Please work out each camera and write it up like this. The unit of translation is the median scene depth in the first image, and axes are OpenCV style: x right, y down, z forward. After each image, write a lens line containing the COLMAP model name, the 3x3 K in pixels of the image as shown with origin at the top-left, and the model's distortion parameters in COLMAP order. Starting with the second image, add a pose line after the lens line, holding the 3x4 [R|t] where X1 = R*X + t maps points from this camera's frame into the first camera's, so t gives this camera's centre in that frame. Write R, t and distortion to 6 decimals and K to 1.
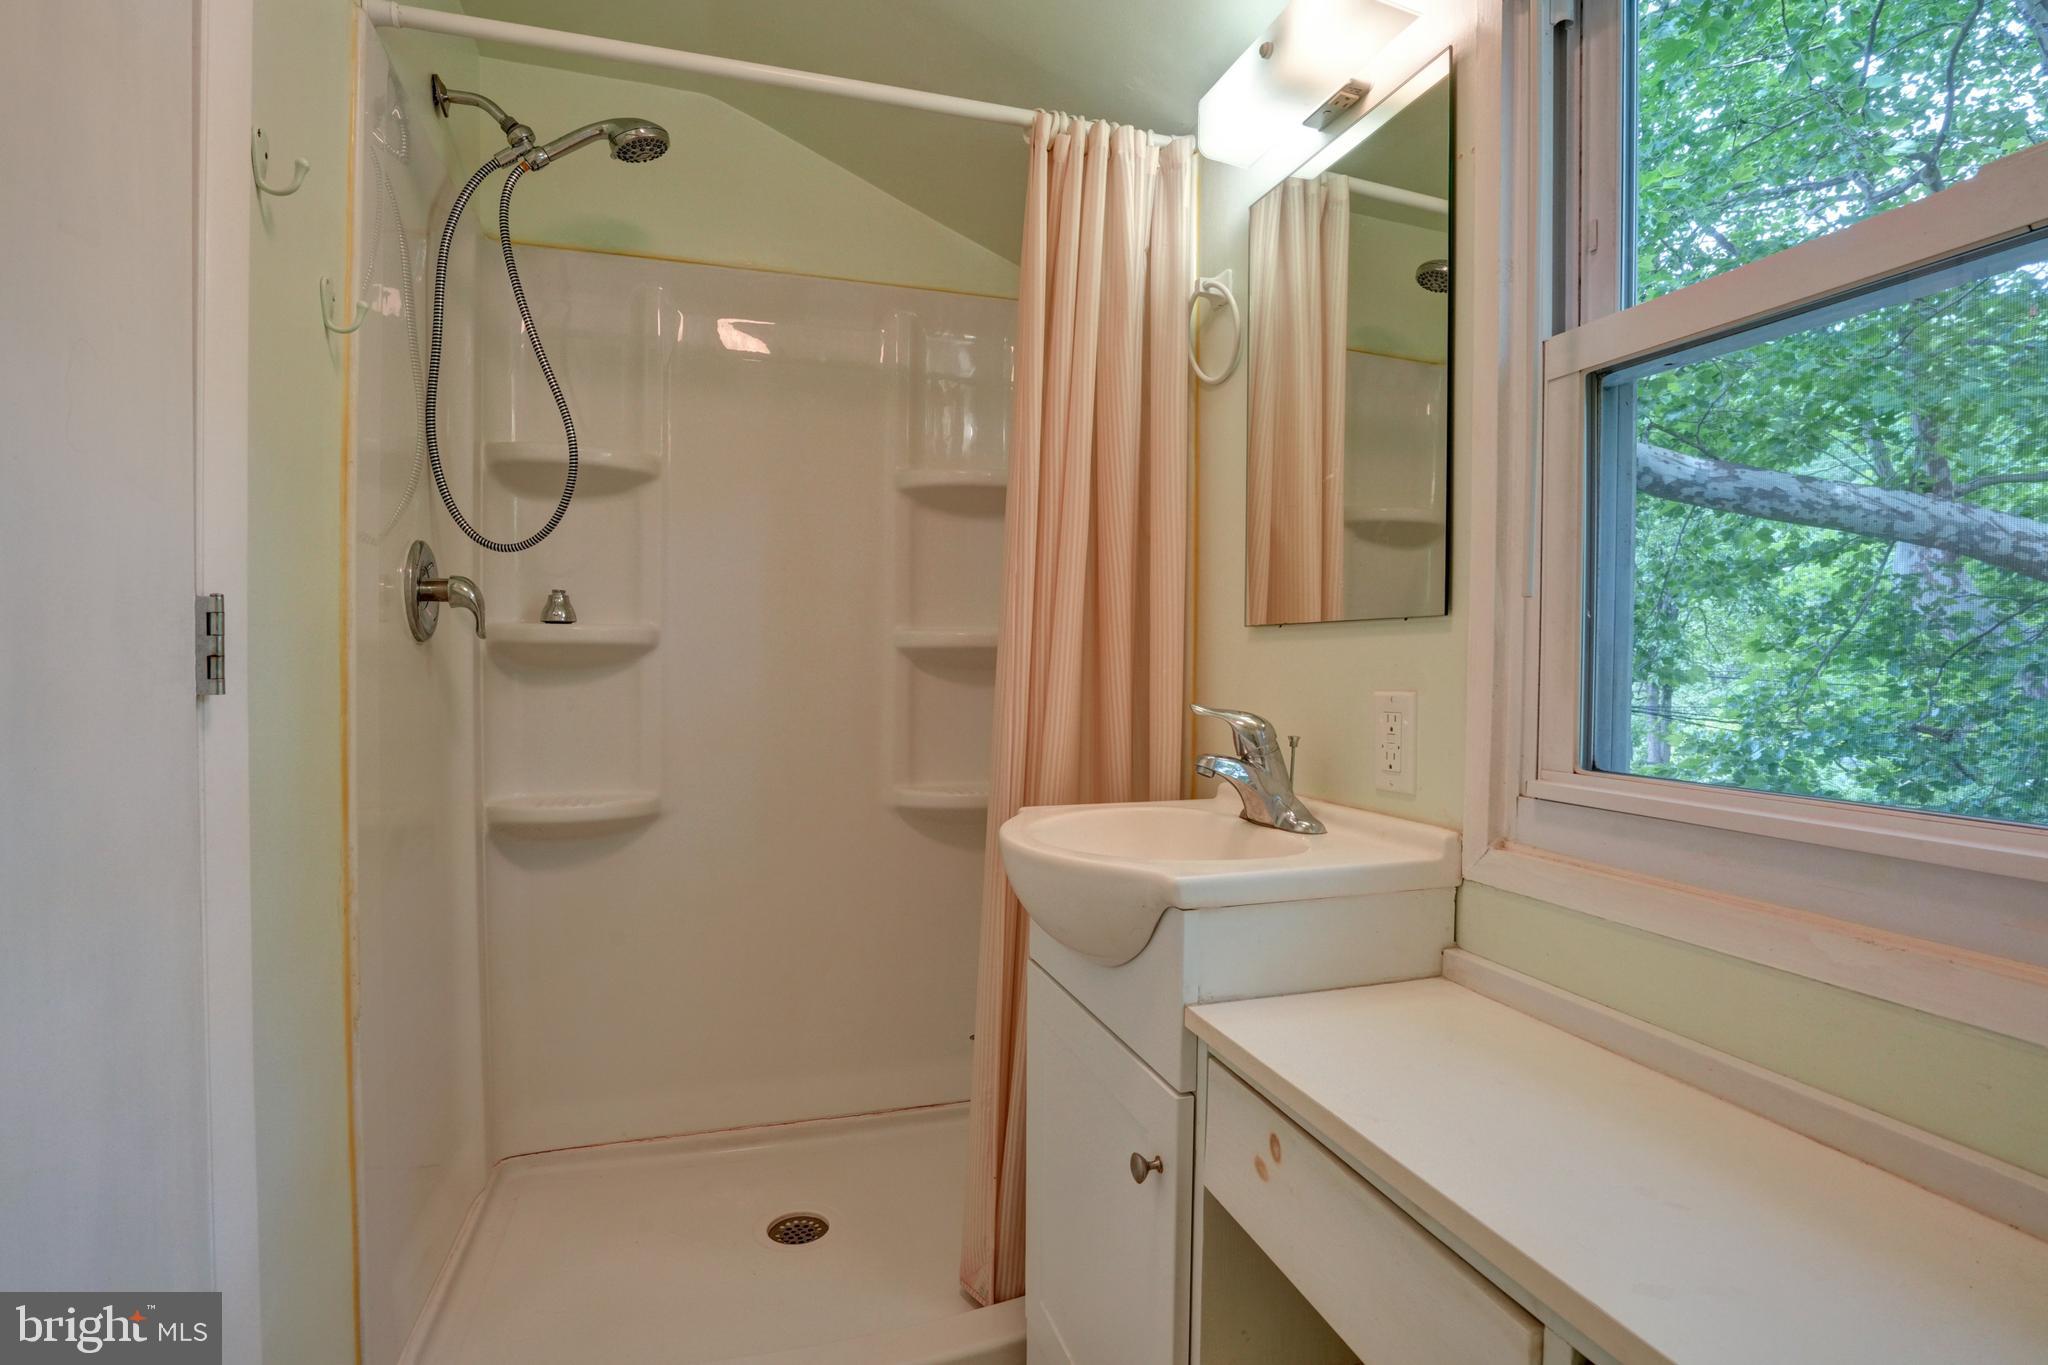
lens RADIAL K [[940.8, 0, 1017.5], [0, 940.8, 681.8], [0, 0, 1]] dist [-0.064657, 0.027371]
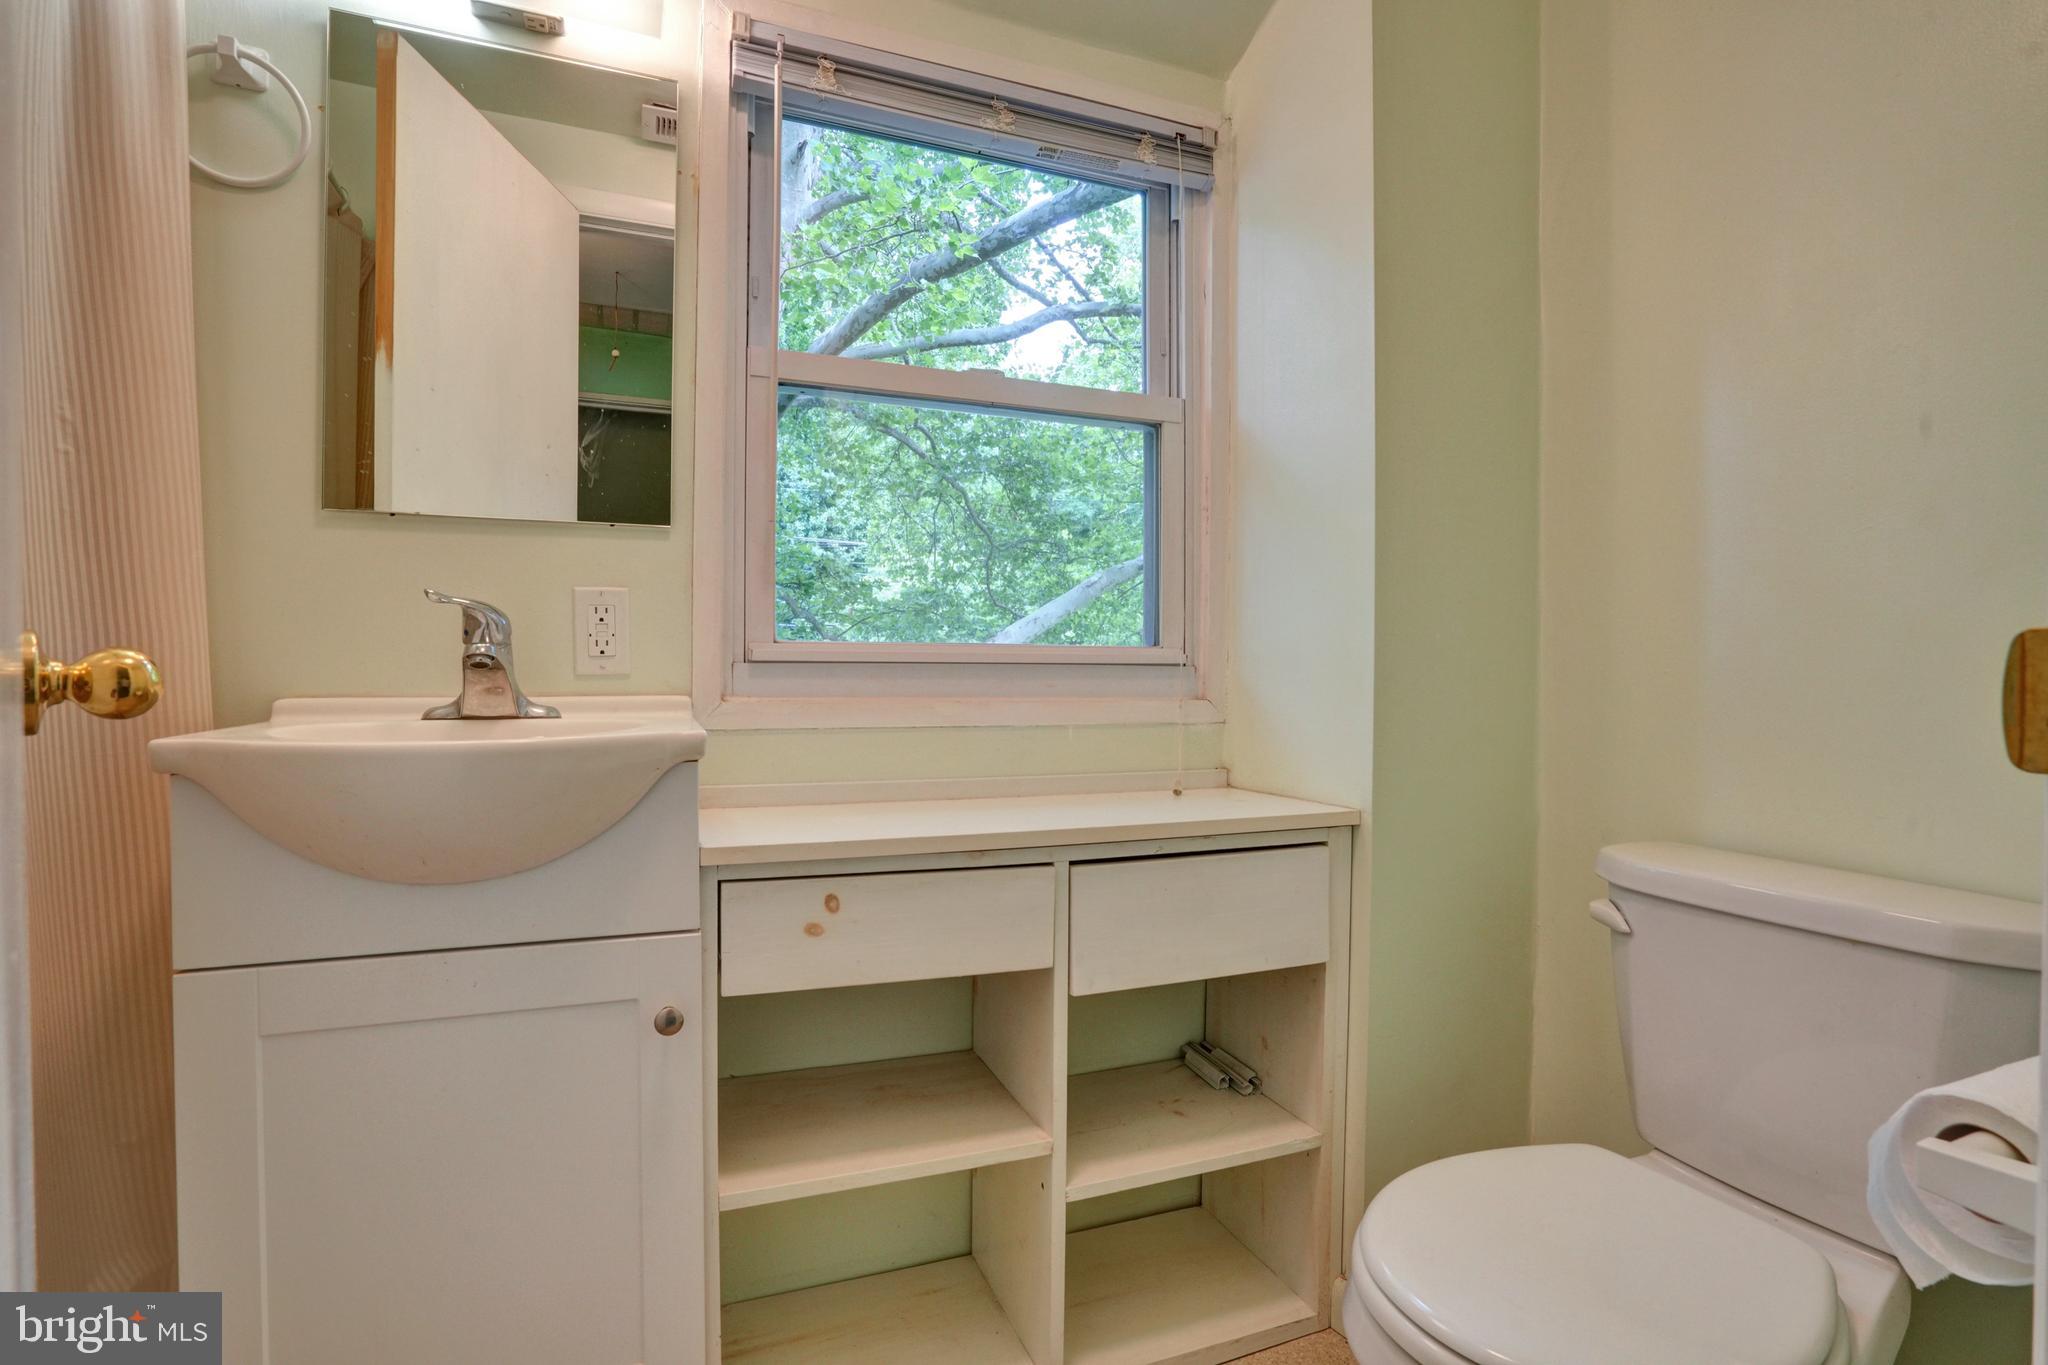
lens RADIAL K [[940.8, 0, 1017.5], [0, 940.8, 681.8], [0, 0, 1]] dist [-0.064657, 0.027371]
pose [[-0.081687, -0.011398, 0.996593, -0.915189], [0.004649, 0.999919, 0.011817, 0.137268], [-0.996647, 0.005599, -0.081628, 0.695975]]
